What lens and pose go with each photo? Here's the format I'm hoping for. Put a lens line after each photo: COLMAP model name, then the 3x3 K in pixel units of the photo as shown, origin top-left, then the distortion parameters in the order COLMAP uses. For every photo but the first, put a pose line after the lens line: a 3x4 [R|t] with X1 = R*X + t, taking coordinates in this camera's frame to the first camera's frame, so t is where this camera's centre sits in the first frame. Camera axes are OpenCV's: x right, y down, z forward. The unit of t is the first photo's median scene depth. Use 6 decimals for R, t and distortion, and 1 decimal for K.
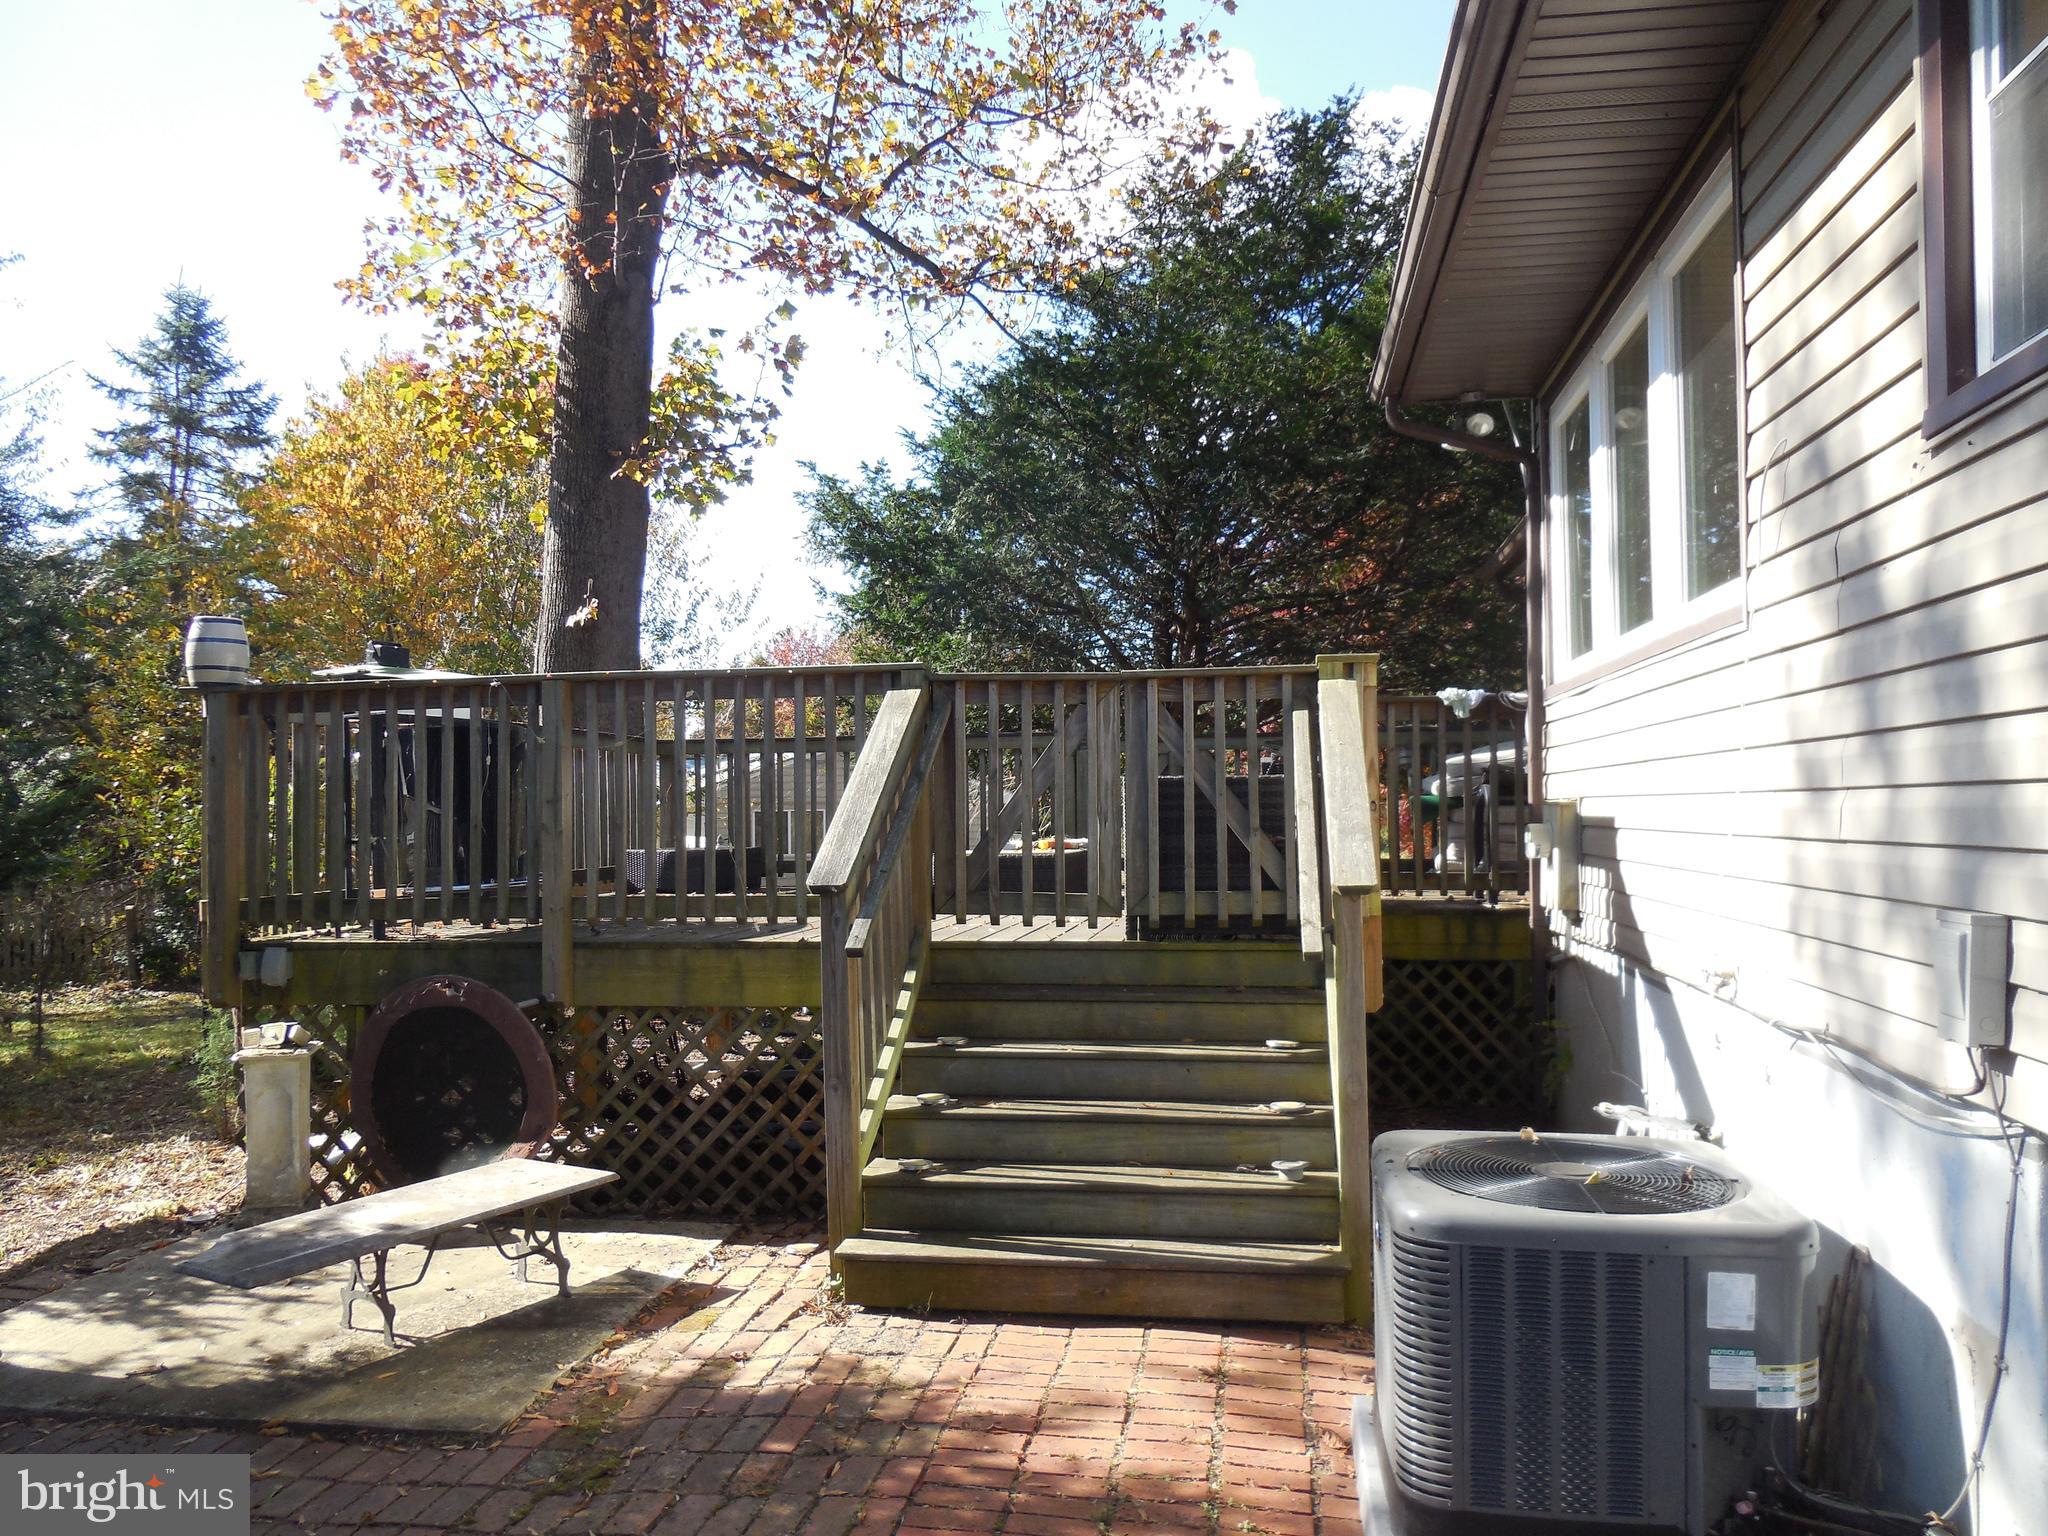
lens RADIAL K [[1542.2, 0, 1026.7], [0, 1542.2, 767.1], [0, 0, 1]] dist [-0.012198, 0.022875]
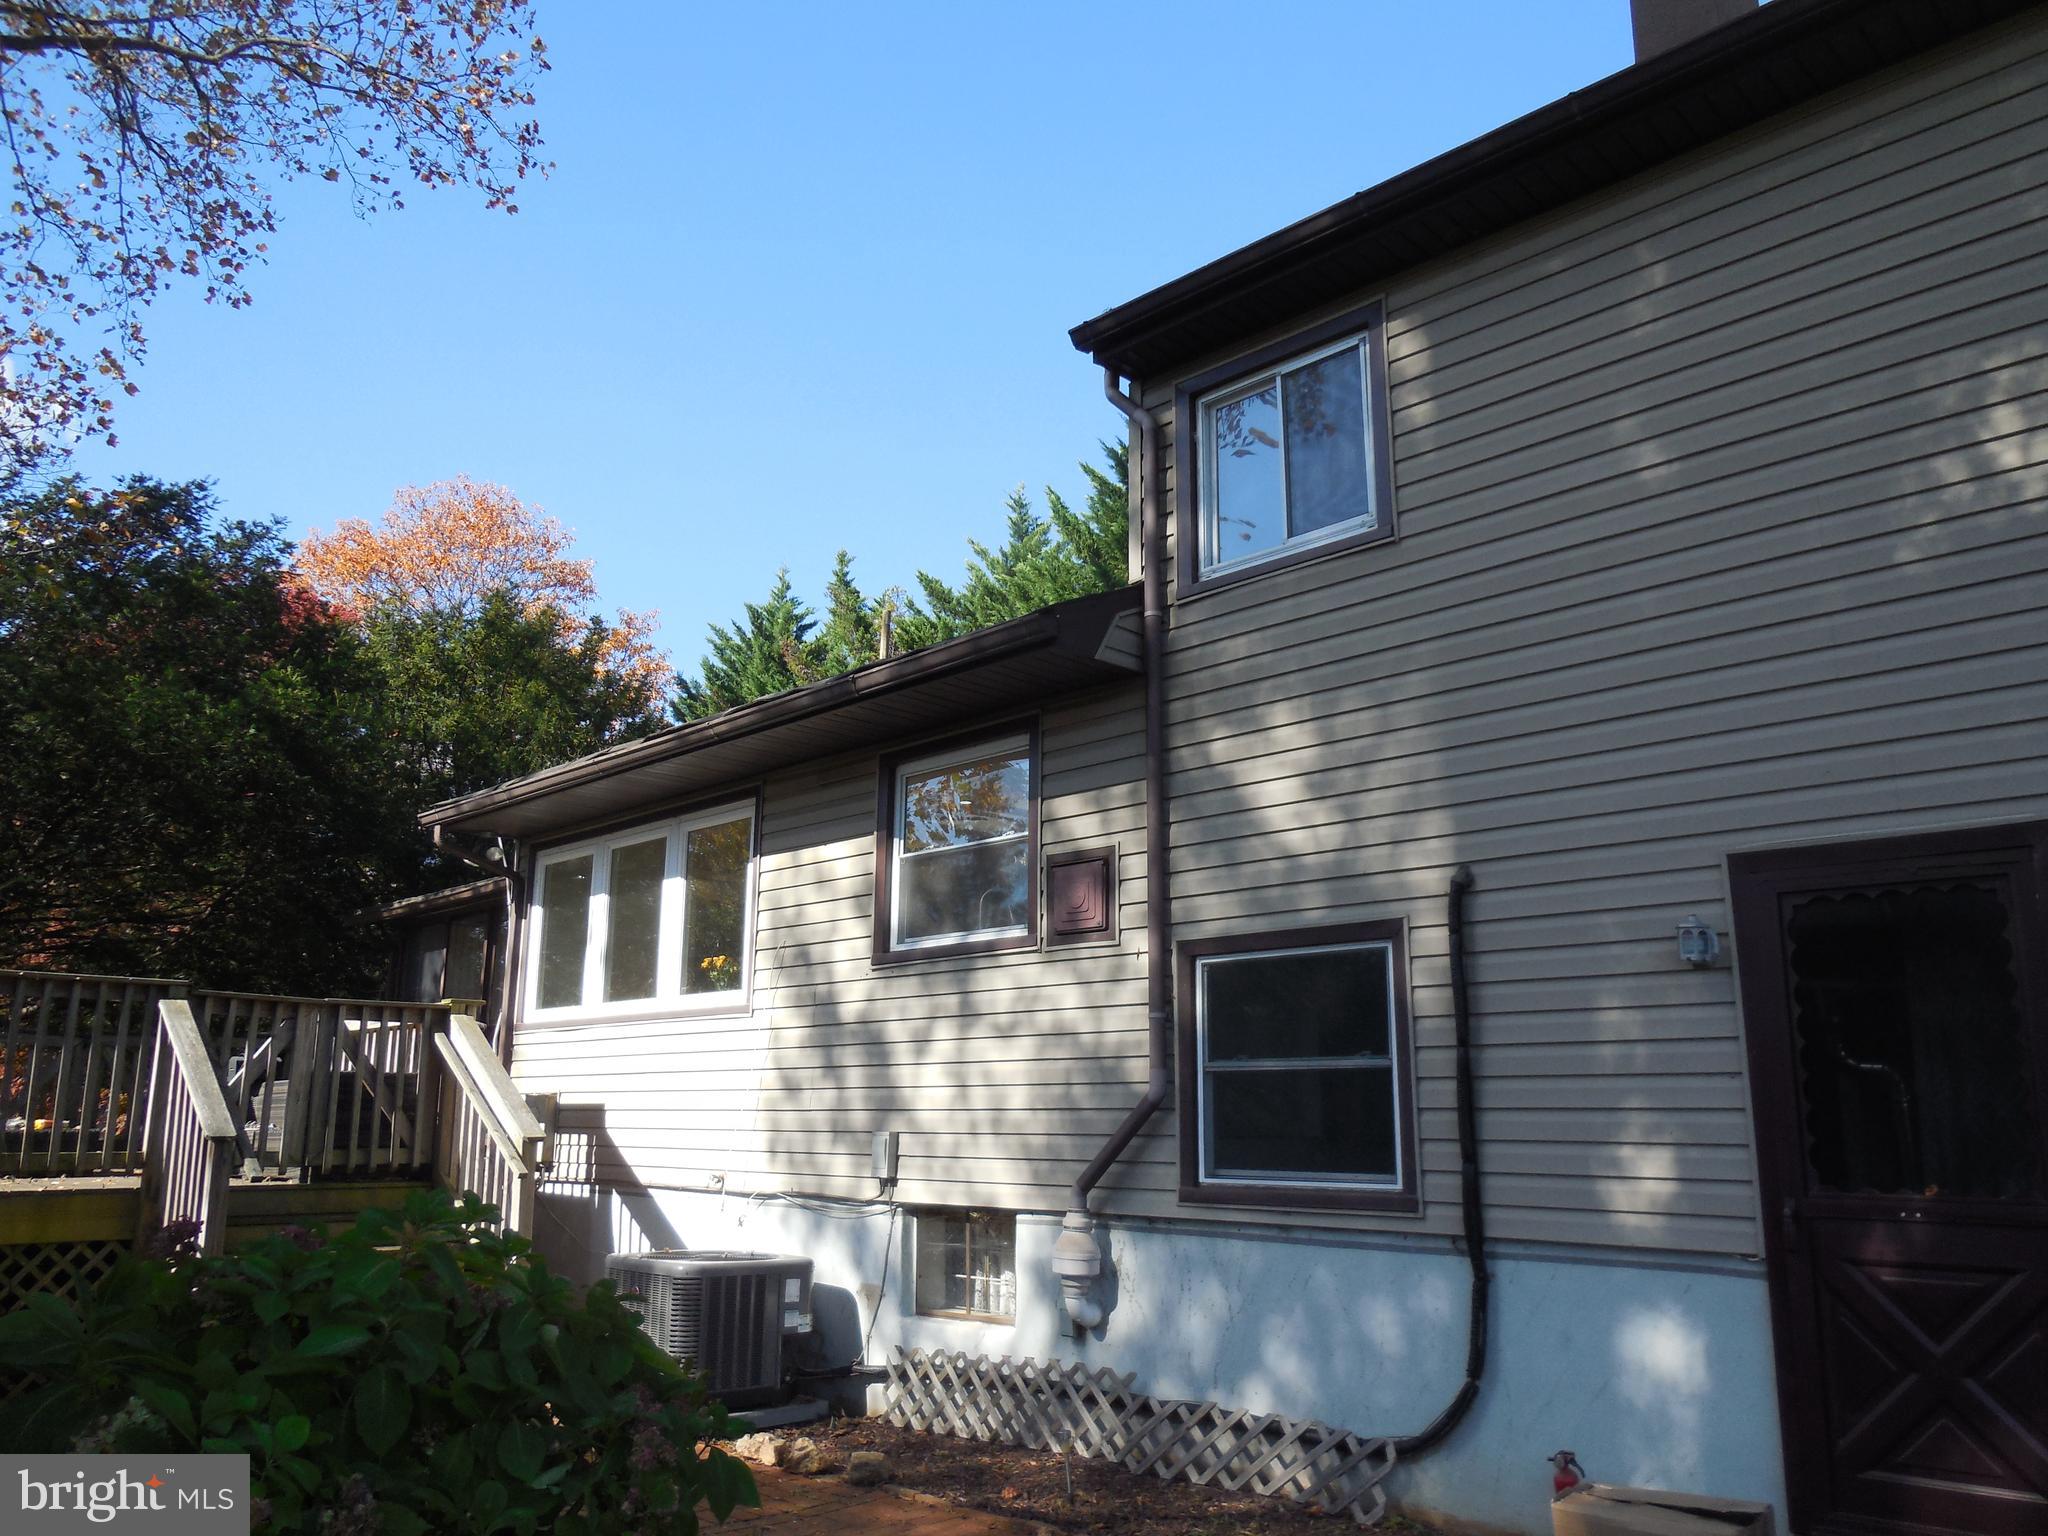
lens RADIAL K [[1542.2, 0, 1024.2], [0, 1542.2, 774.1], [0, 0, 1]] dist [-0.012198, 0.022875]
pose [[0.583614, 0.191389, 0.789154, -1.376717], [-0.033041, 0.976620, -0.212419, 0.035225], [-0.811359, 0.097896, 0.576293, -0.800806]]
